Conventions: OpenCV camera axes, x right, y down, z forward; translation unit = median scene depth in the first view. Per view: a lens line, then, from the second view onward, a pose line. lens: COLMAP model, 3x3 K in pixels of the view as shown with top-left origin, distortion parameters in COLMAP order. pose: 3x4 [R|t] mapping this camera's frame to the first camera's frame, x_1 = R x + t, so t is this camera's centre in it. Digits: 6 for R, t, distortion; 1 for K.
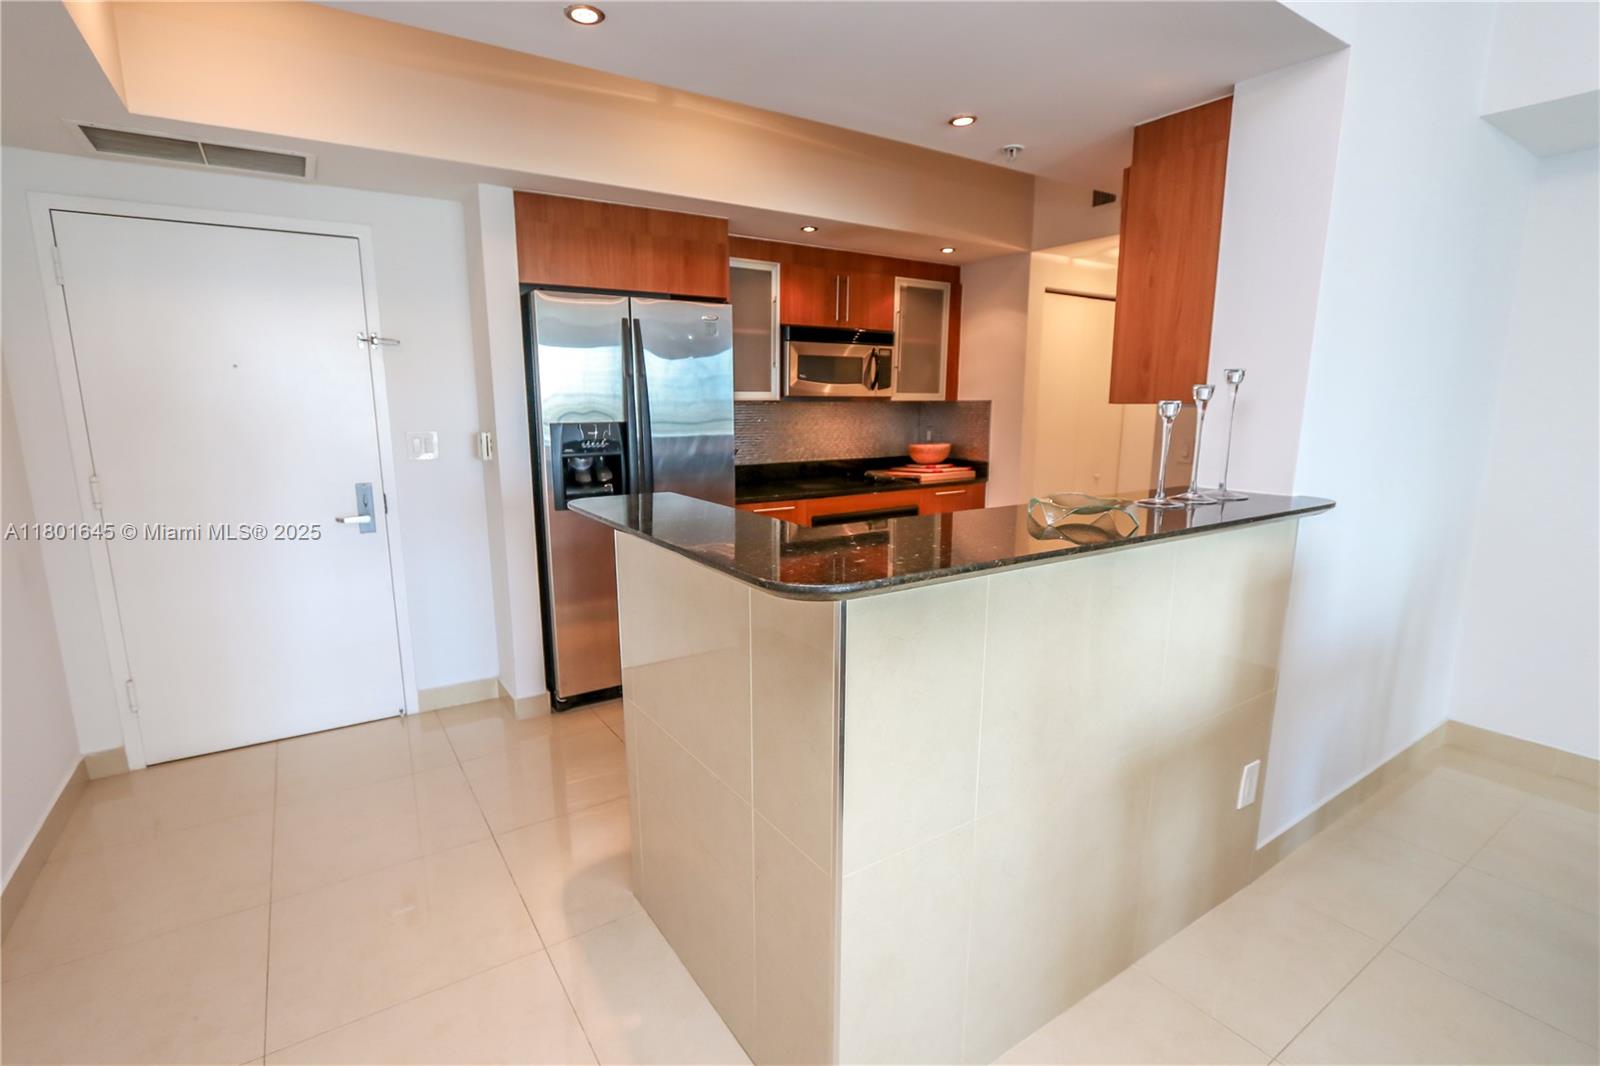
lens RADIAL K [[770.0, 0, 804.6], [0, 770.0, 540.6], [0, 0, 1]] dist [-0.017220, 0.001744]
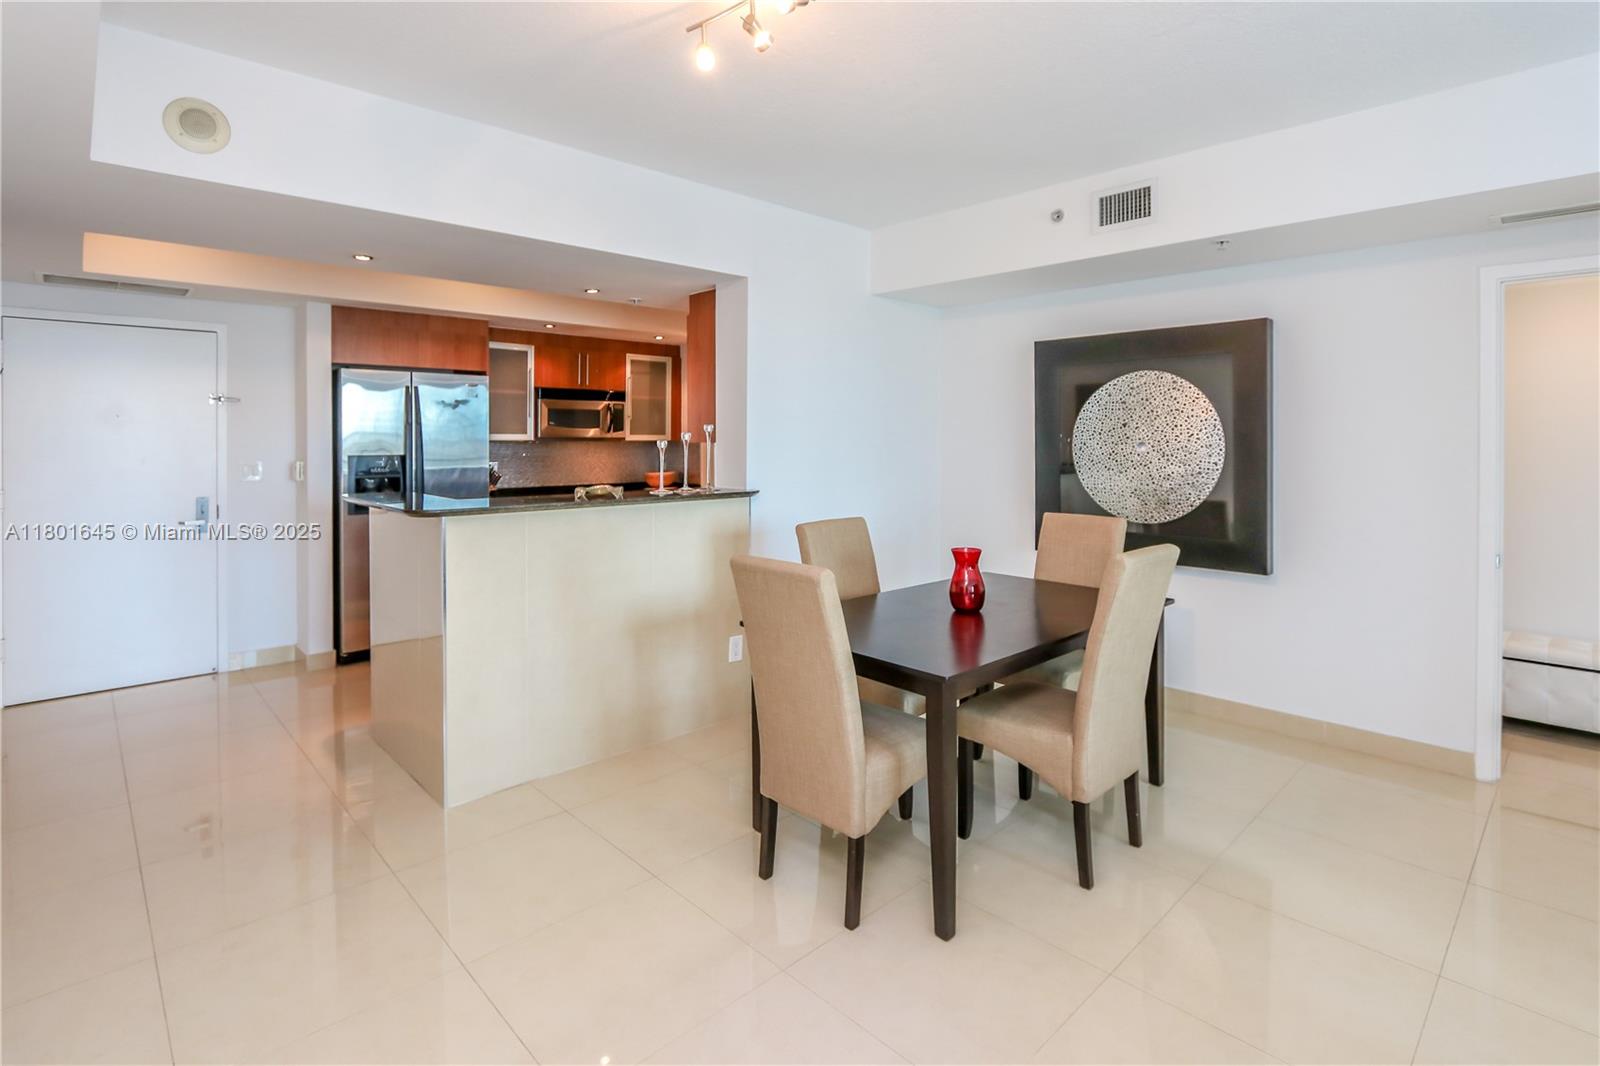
lens RADIAL K [[770.0, 0, 794.9], [0, 770.0, 438.8], [0, 0, 1]] dist [-0.017220, 0.001744]
pose [[0.985213, 0.000781, 0.171334, 0.224896], [0.030446, 0.983276, -0.179557, 0.091065], [-0.168609, 0.182118, 0.968713, -0.489679]]
